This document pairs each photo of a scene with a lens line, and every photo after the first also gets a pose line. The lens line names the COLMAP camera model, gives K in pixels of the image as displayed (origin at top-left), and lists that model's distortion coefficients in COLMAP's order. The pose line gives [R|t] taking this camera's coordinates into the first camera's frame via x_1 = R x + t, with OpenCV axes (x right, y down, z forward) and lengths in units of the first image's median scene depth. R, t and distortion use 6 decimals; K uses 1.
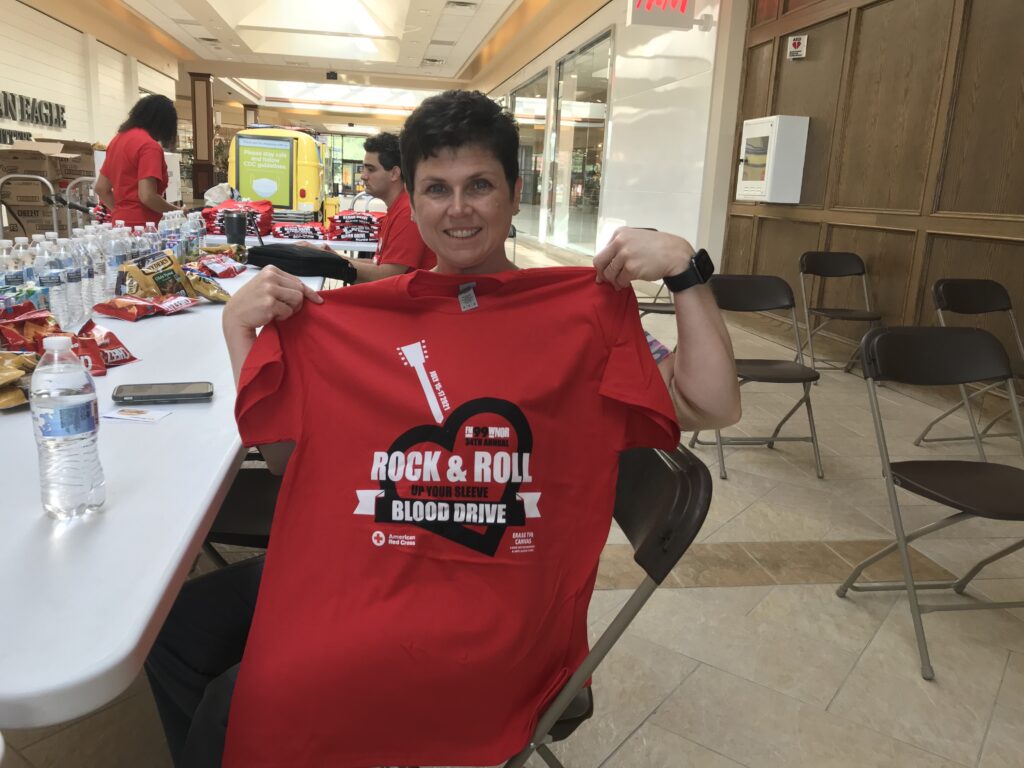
lens RADIAL K [[841.1, 0, 512.0], [0, 841.1, 384.0], [0, 0, 1]] dist [0.015711, 0.004820]
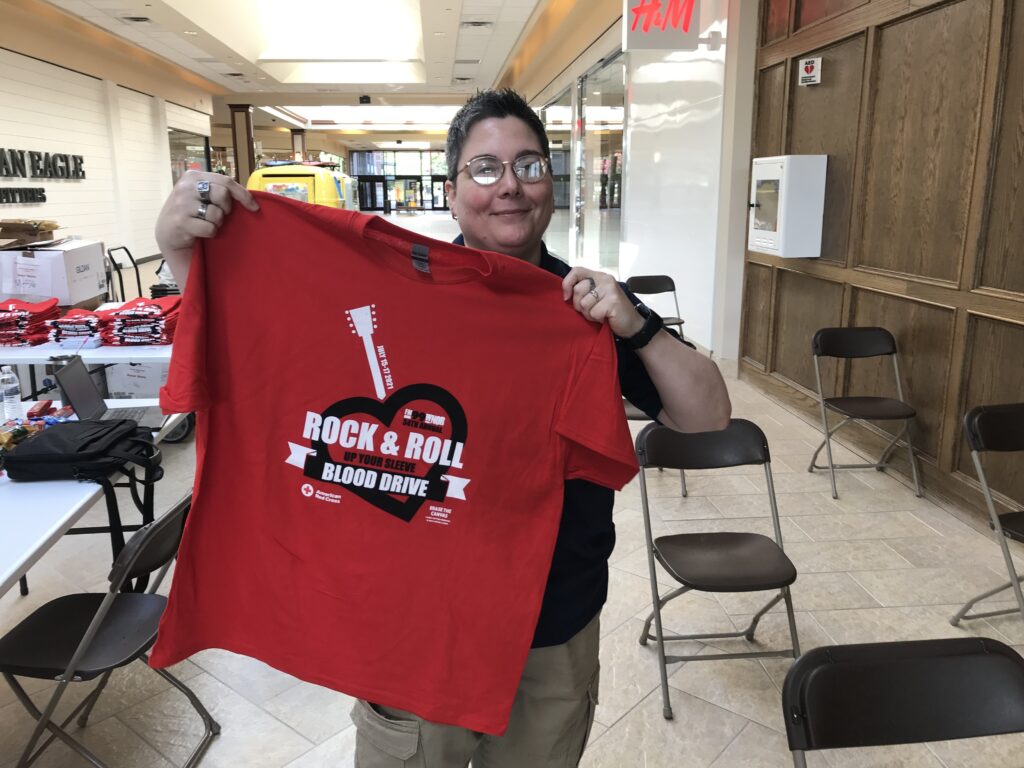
lens RADIAL K [[841.1, 0, 512.0], [0, 841.1, 384.0], [0, 0, 1]] dist [0.015711, 0.004820]
pose [[0.995768, -0.037575, -0.083873, 0.121524], [0.037500, 0.999294, -0.002478, -0.117088], [0.083907, -0.000677, 0.996473, 0.165419]]
